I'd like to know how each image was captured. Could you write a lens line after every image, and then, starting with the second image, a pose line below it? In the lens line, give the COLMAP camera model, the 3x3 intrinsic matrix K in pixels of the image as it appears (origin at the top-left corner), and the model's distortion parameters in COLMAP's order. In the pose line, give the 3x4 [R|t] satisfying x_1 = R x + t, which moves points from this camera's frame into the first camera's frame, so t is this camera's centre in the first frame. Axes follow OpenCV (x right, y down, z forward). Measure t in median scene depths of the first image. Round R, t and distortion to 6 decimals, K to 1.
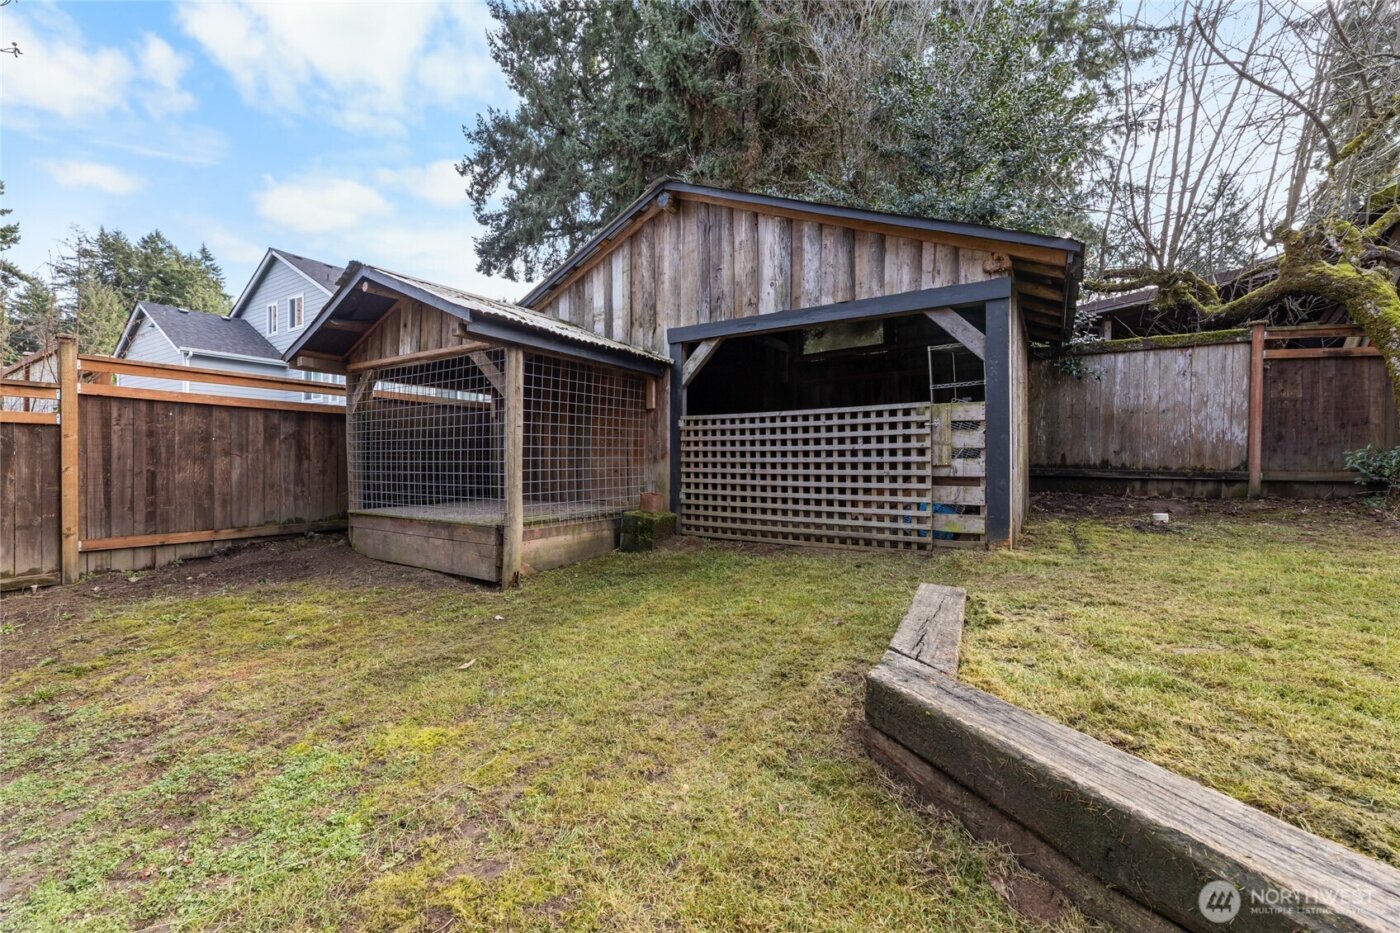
lens RADIAL K [[579.2, 0, 698.6], [0, 579.2, 465.9], [0, 0, 1]] dist [-0.002397, -0.000207]
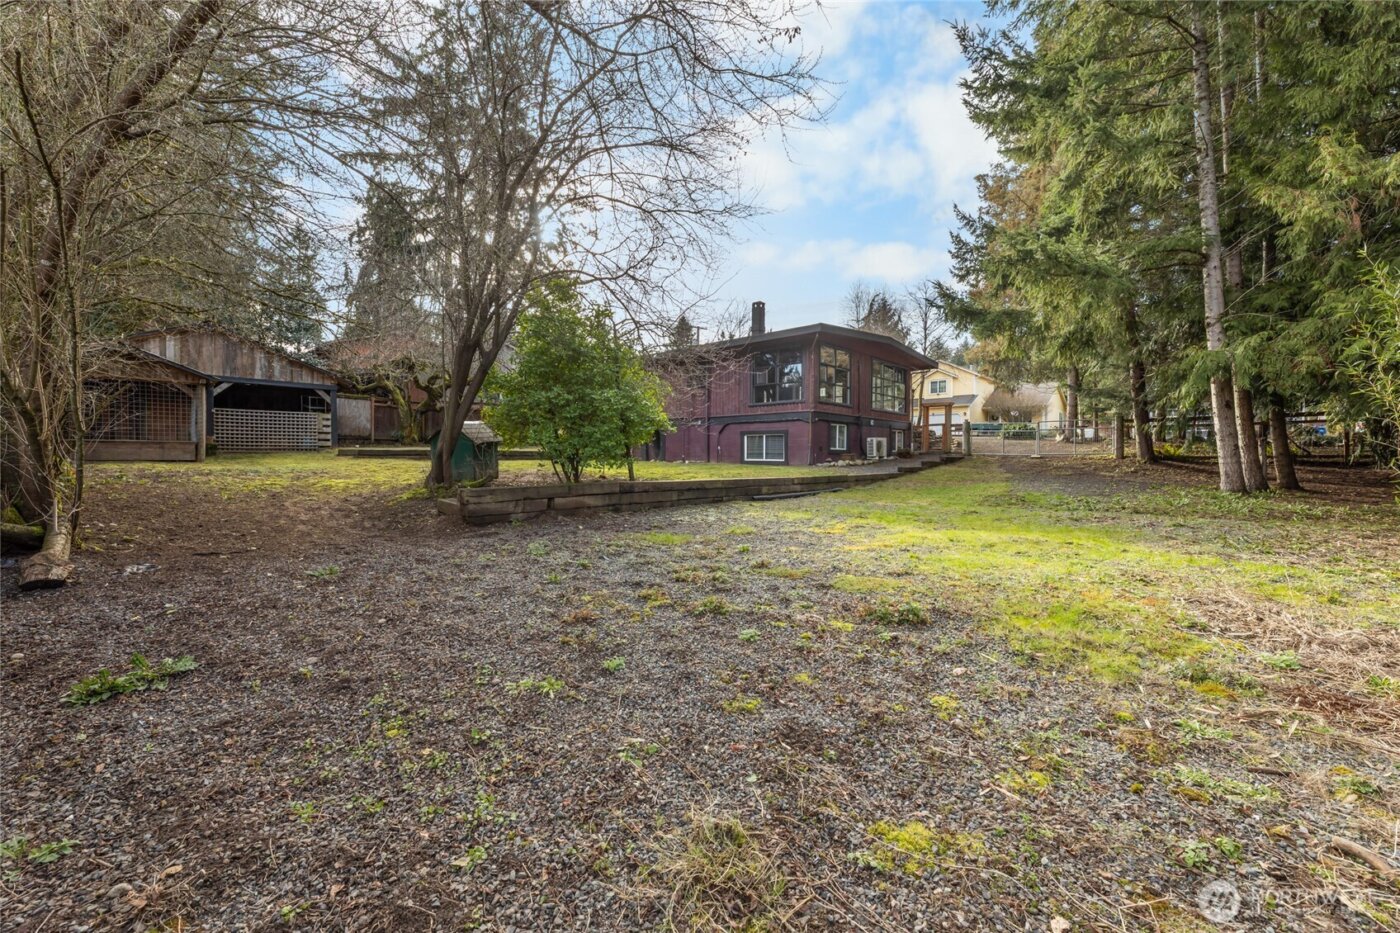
lens RADIAL K [[579.2, 0, 700.7], [0, 579.2, 464.5], [0, 0, 1]] dist [-0.002397, -0.000207]
pose [[0.206325, -0.011399, 0.978417, -2.799192], [0.008693, 0.999914, 0.009817, 0.217569], [-0.978445, 0.006480, 0.206407, -2.265531]]
